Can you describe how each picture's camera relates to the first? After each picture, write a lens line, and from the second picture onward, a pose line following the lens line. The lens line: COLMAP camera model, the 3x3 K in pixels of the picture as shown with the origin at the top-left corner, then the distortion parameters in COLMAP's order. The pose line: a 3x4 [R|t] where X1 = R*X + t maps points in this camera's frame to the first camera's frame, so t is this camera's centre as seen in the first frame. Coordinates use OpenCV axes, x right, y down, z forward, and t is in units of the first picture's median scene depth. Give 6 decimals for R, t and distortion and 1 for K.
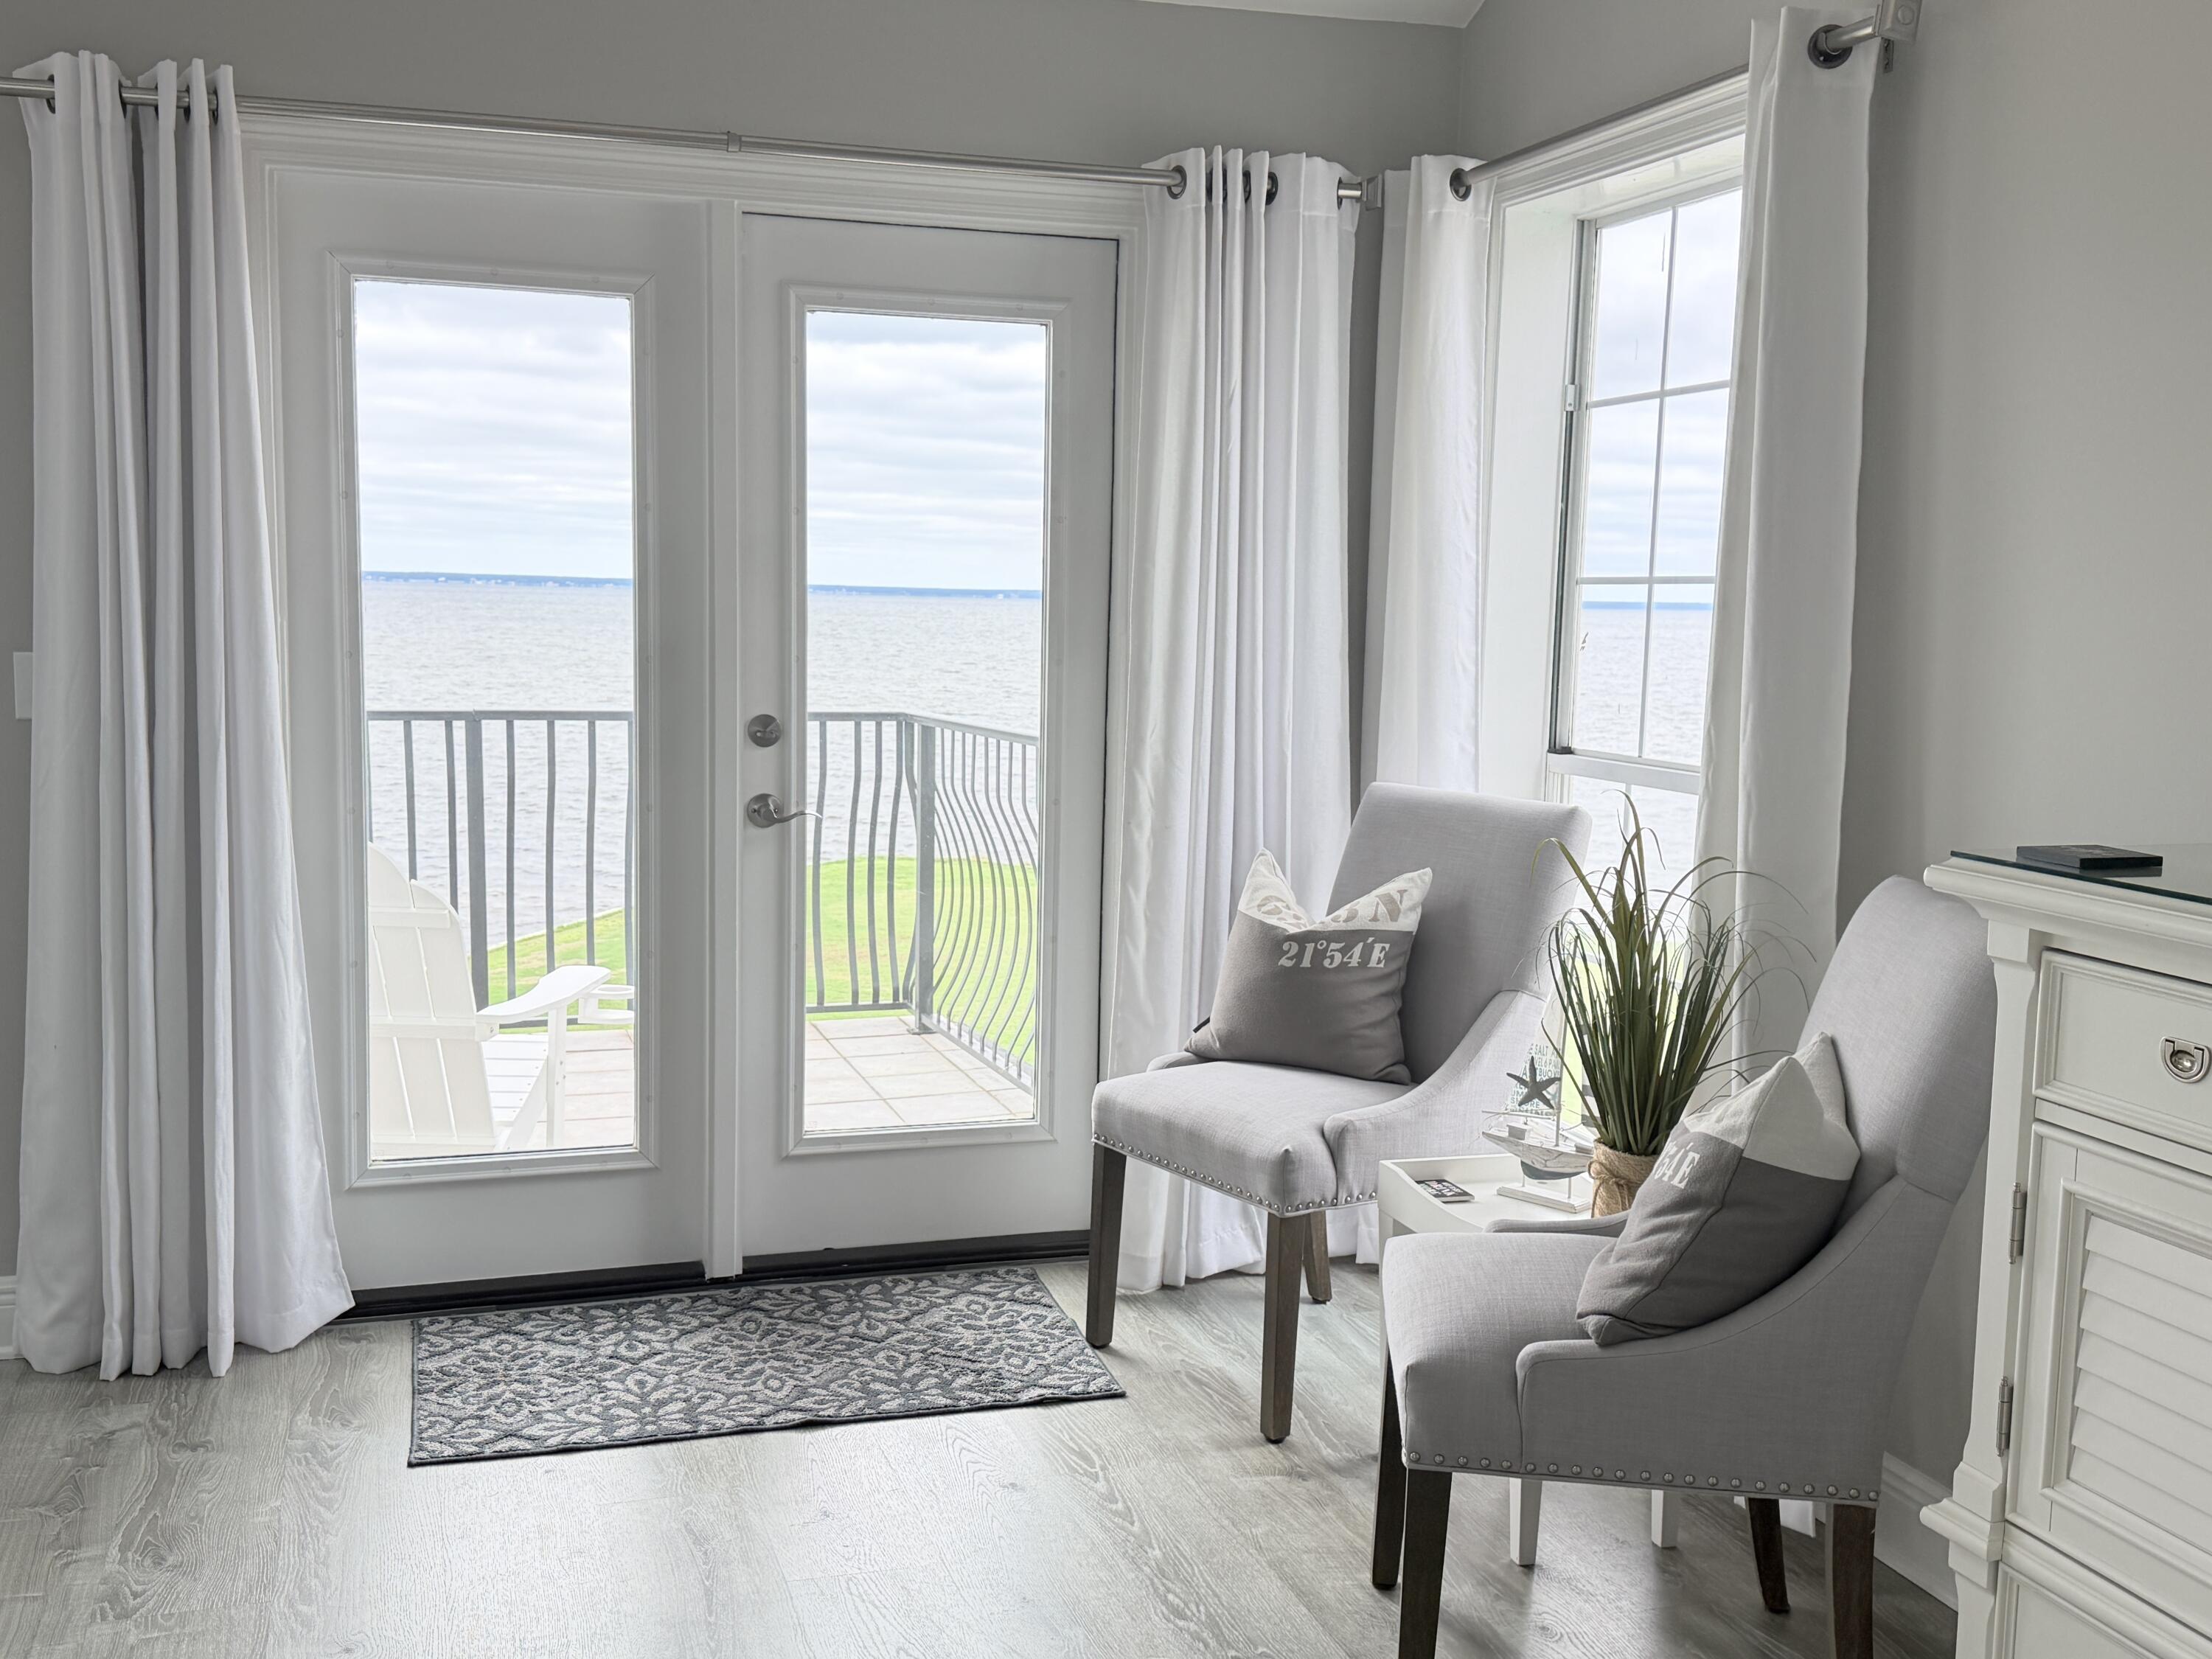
lens RADIAL K [[2176.6, 0, 1108.1], [0, 2176.6, 845.4], [0, 0, 1]] dist [0.185528, -0.405146]
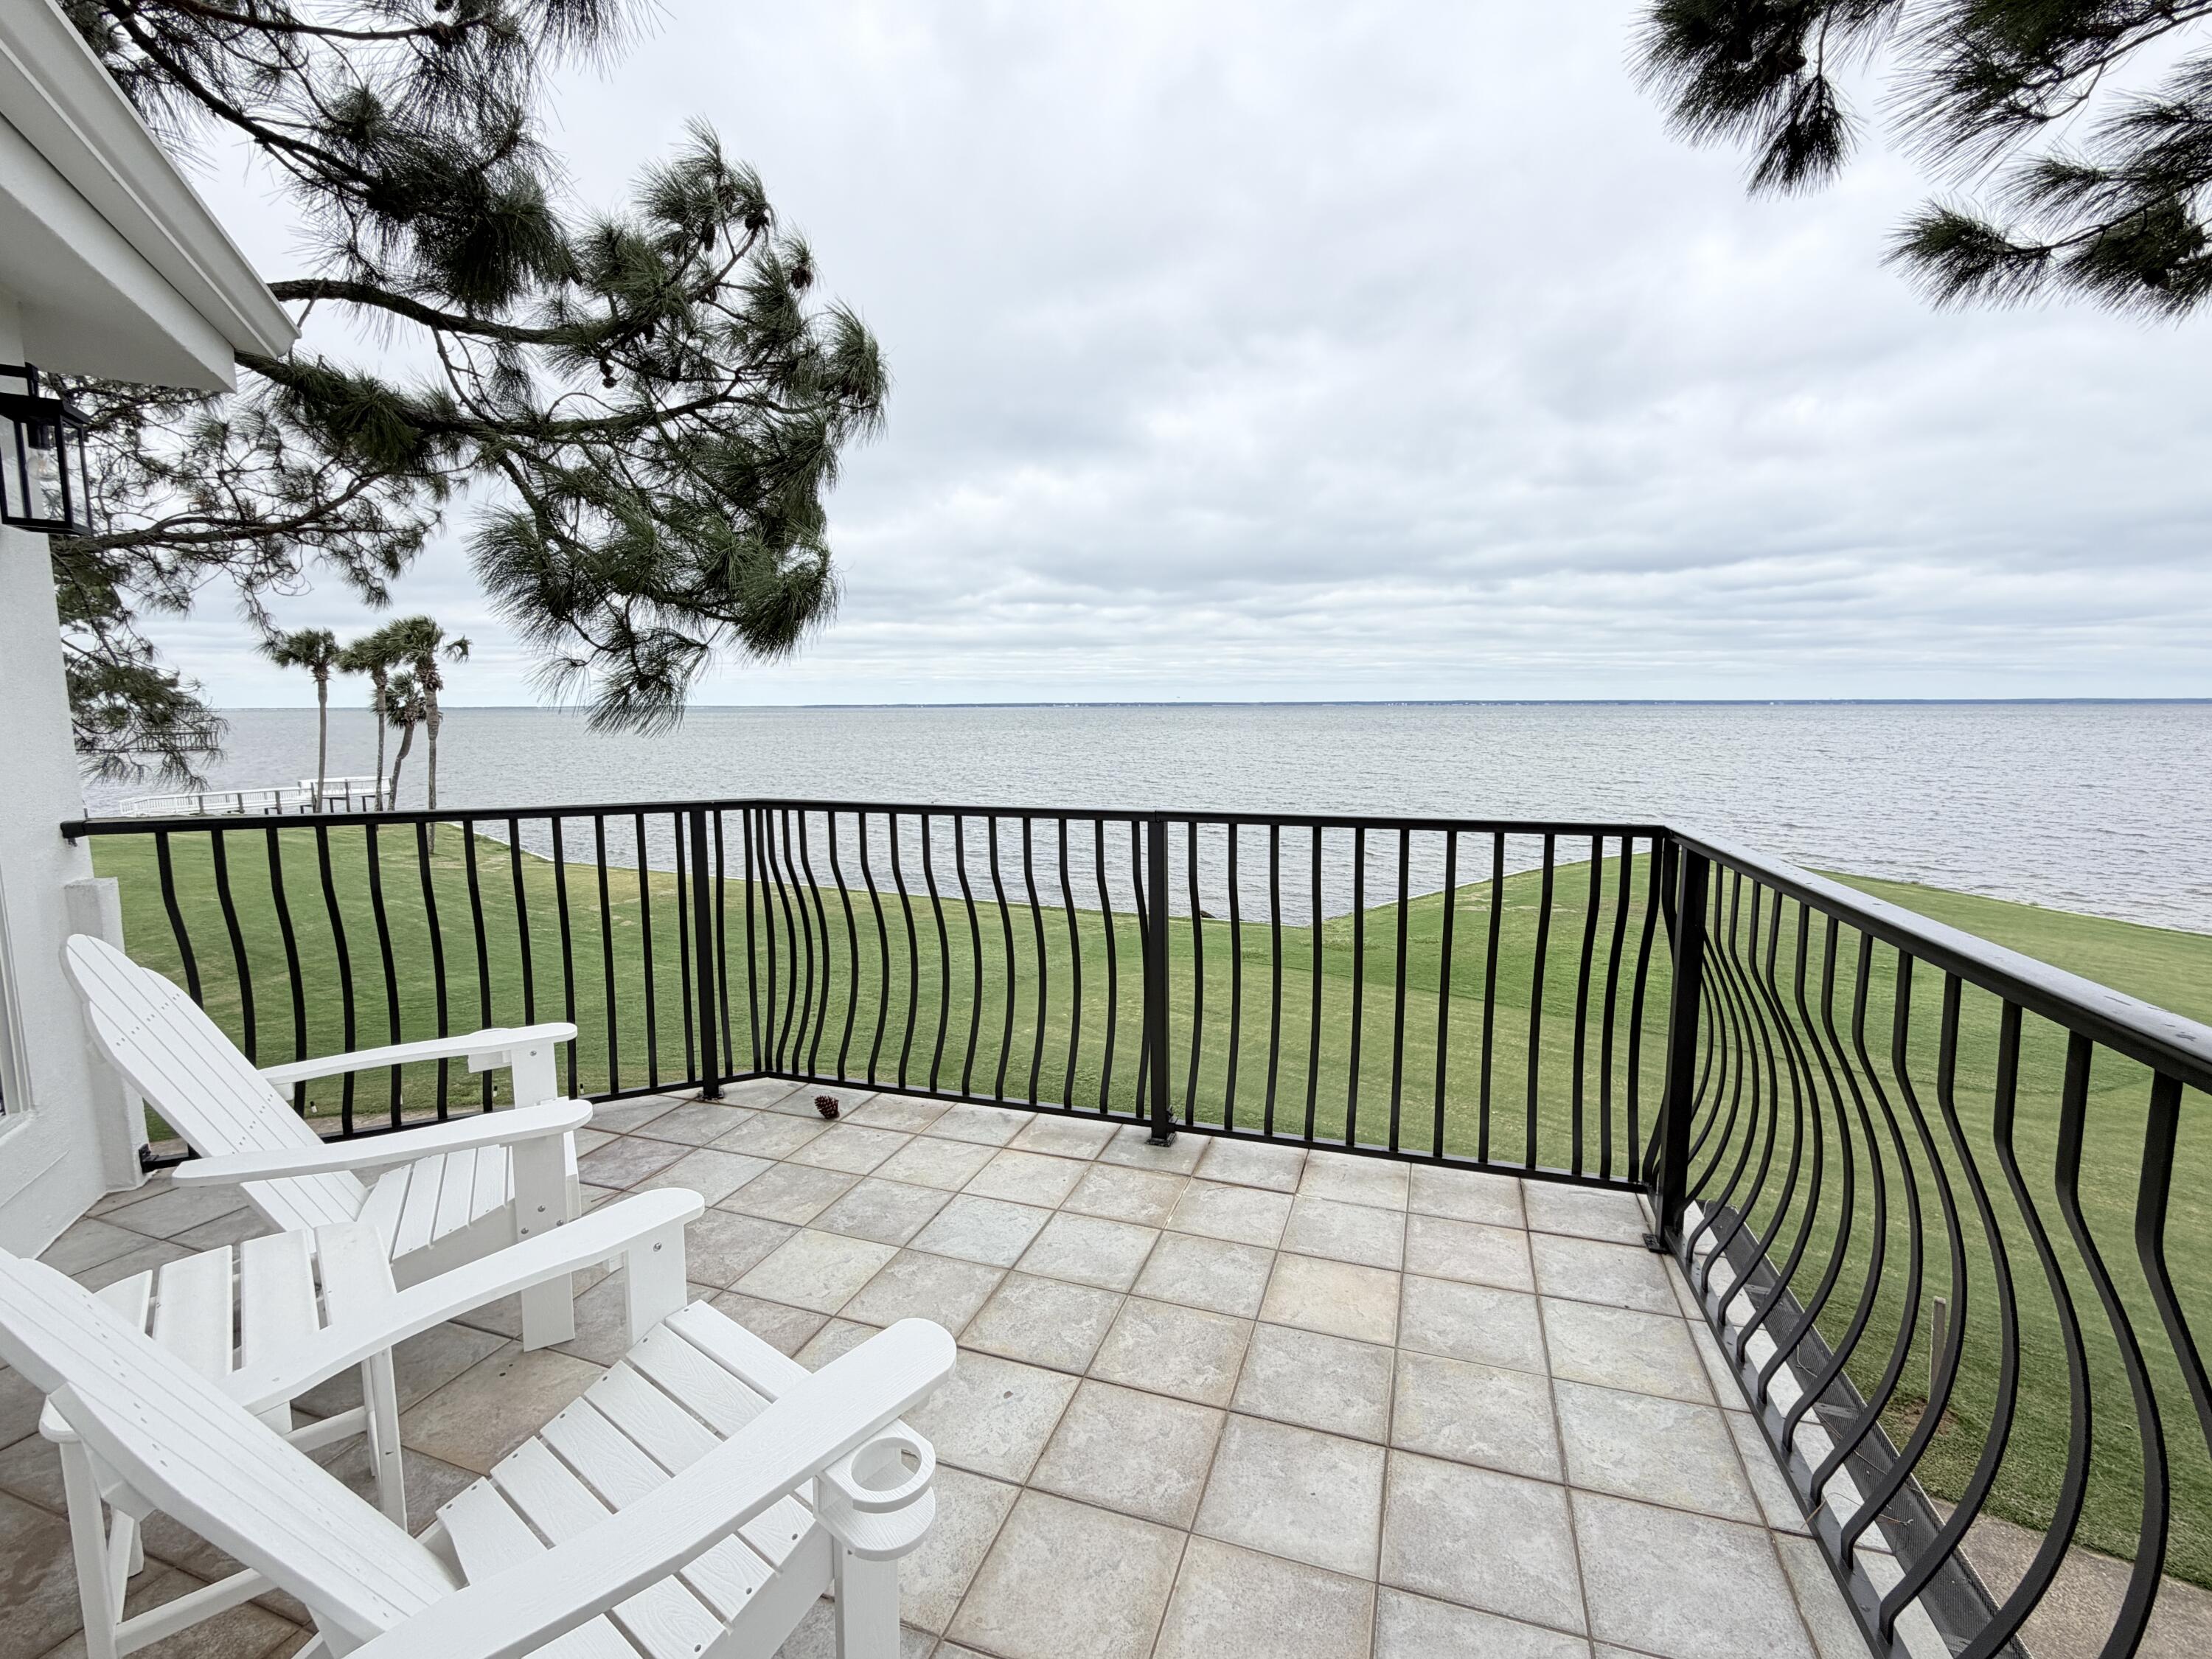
lens RADIAL K [[967.8, 0, 1106.0], [0, 967.8, 829.5], [0, 0, 1]] dist [-0.000599, -0.000034]
pose [[0.801365, 0.049864, -0.596094, -0.089050], [-0.051660, 0.998565, 0.014081, -0.102438], [0.595941, 0.019510, 0.802791, 1.133645]]
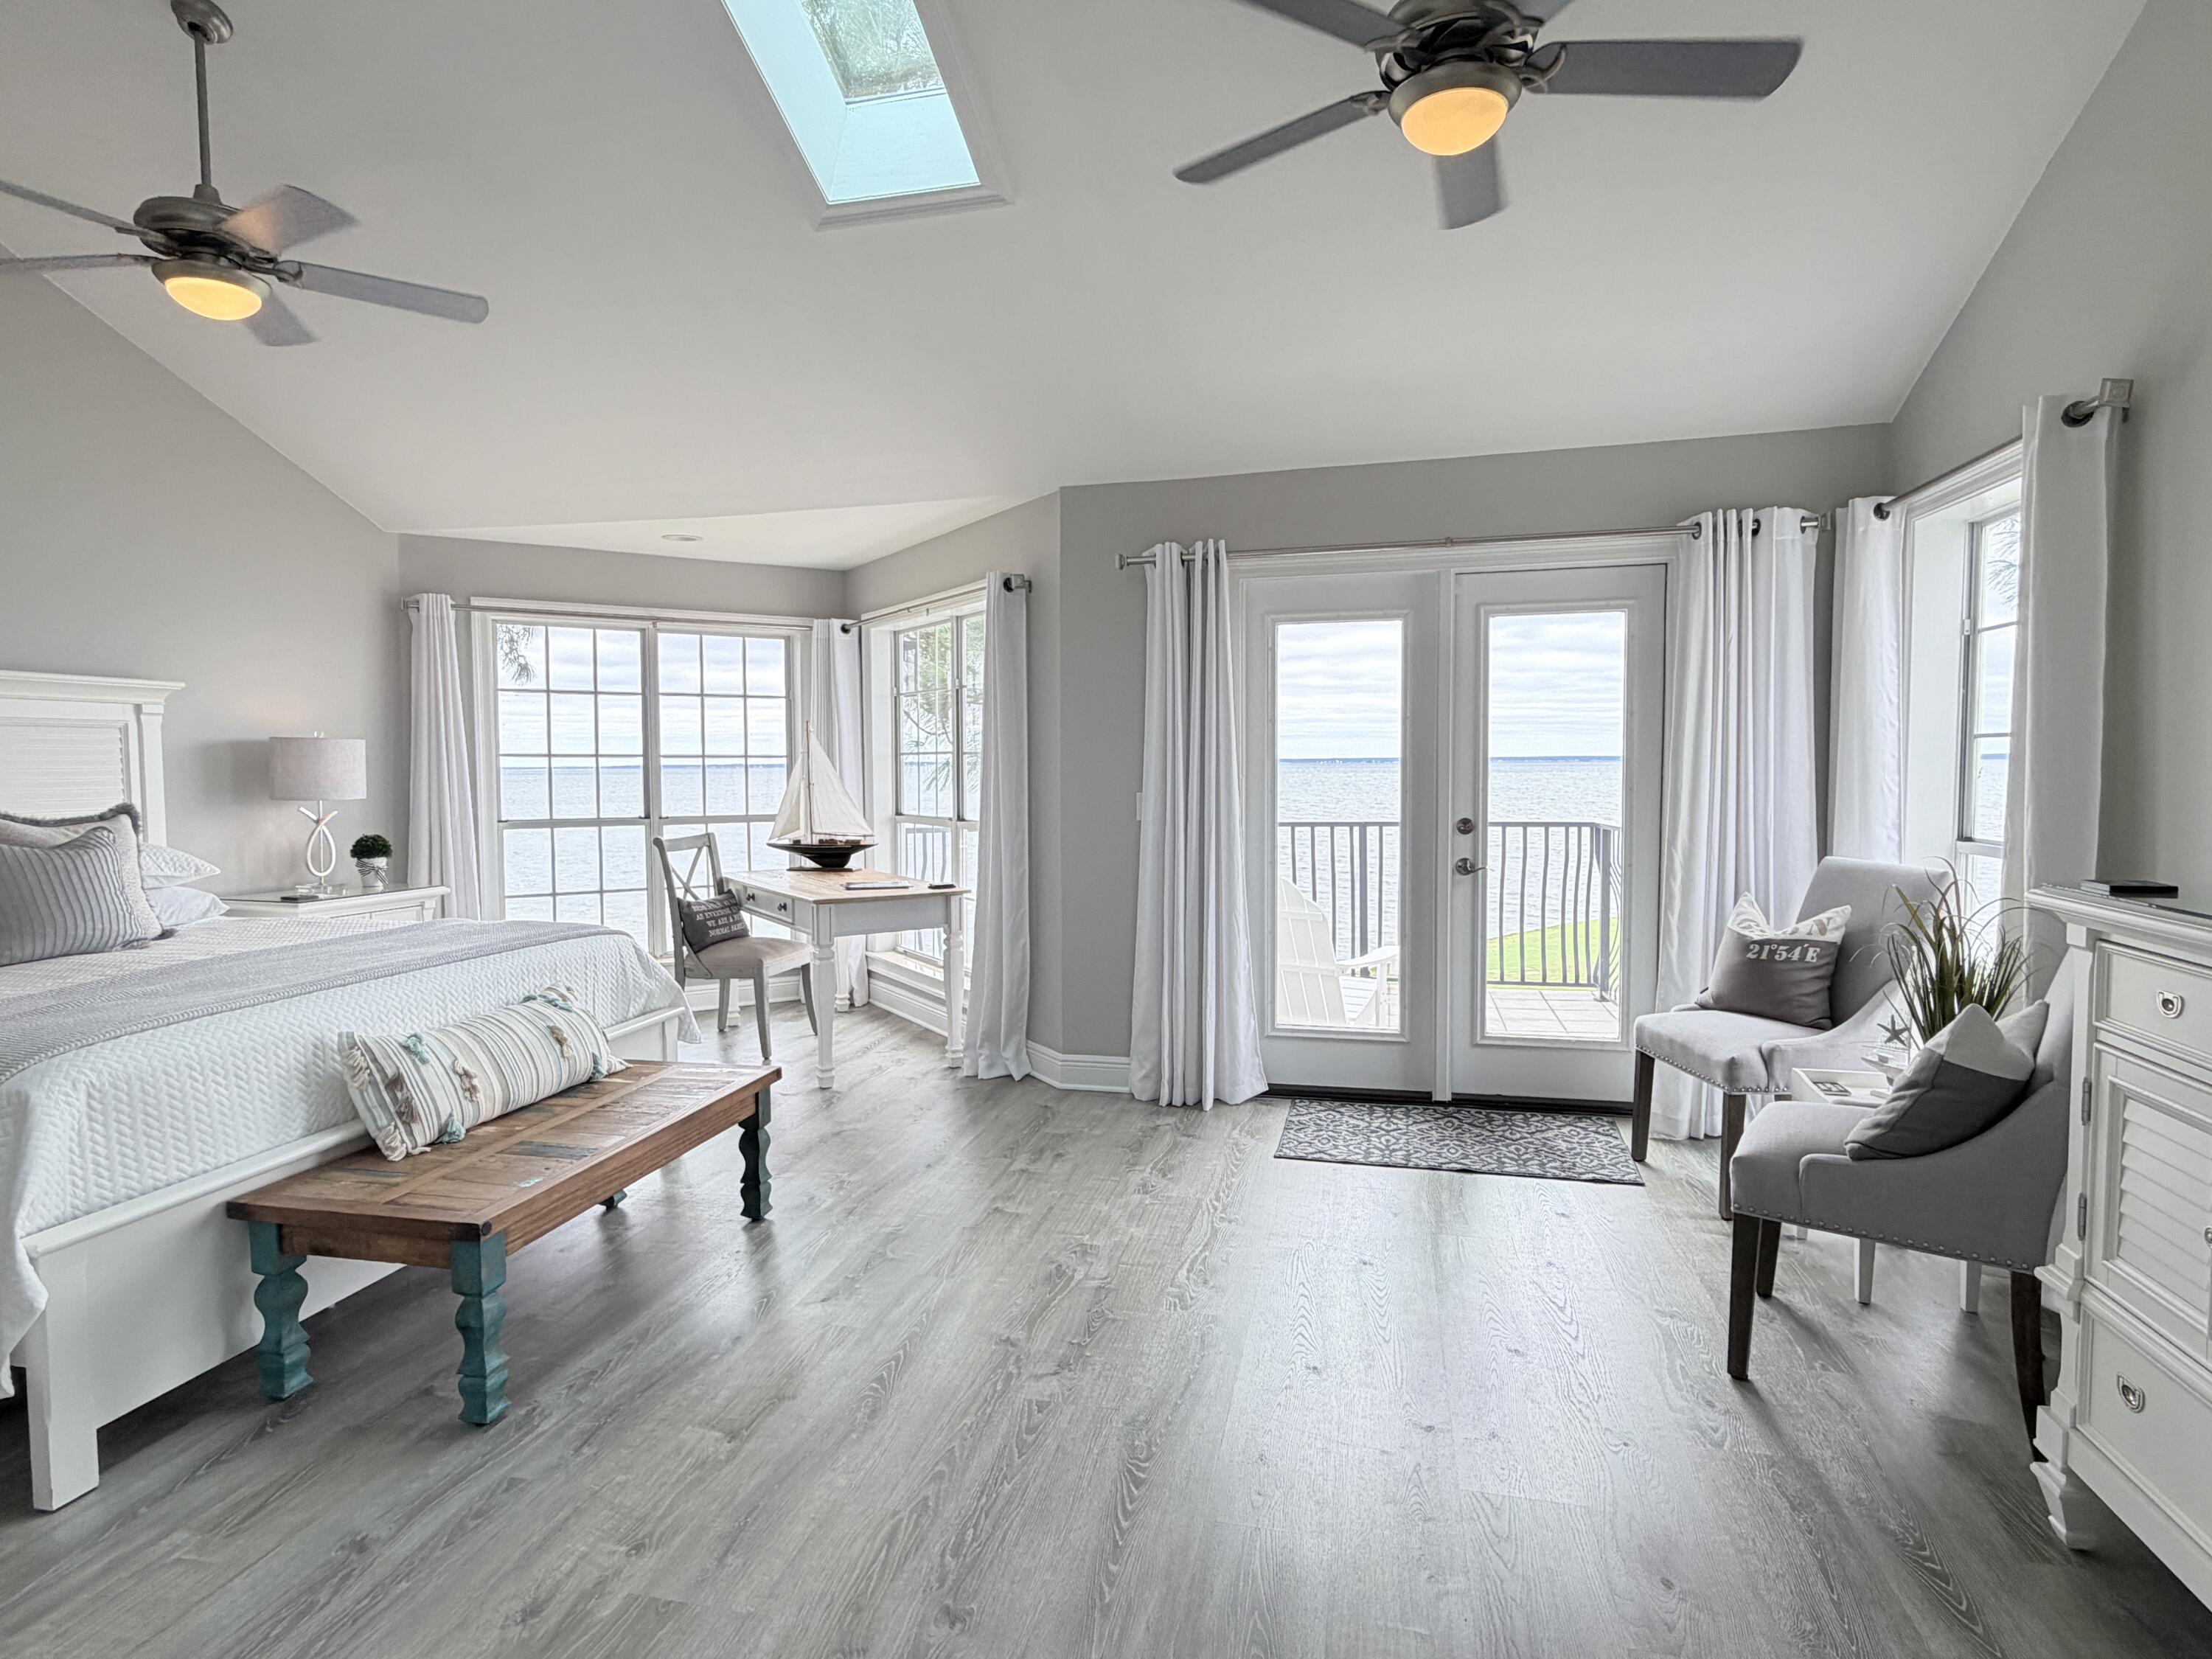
lens RADIAL K [[1192.3, 0, 1095.1], [0, 1192.3, 825.7], [0, 0, 1]] dist [0.002319, 0.001032]
pose [[0.852635, 0.000459, -0.522507, 0.131003], [-0.034147, 0.997911, -0.054846, 0.019337], [0.521390, 0.064606, 0.850869, -0.104411]]
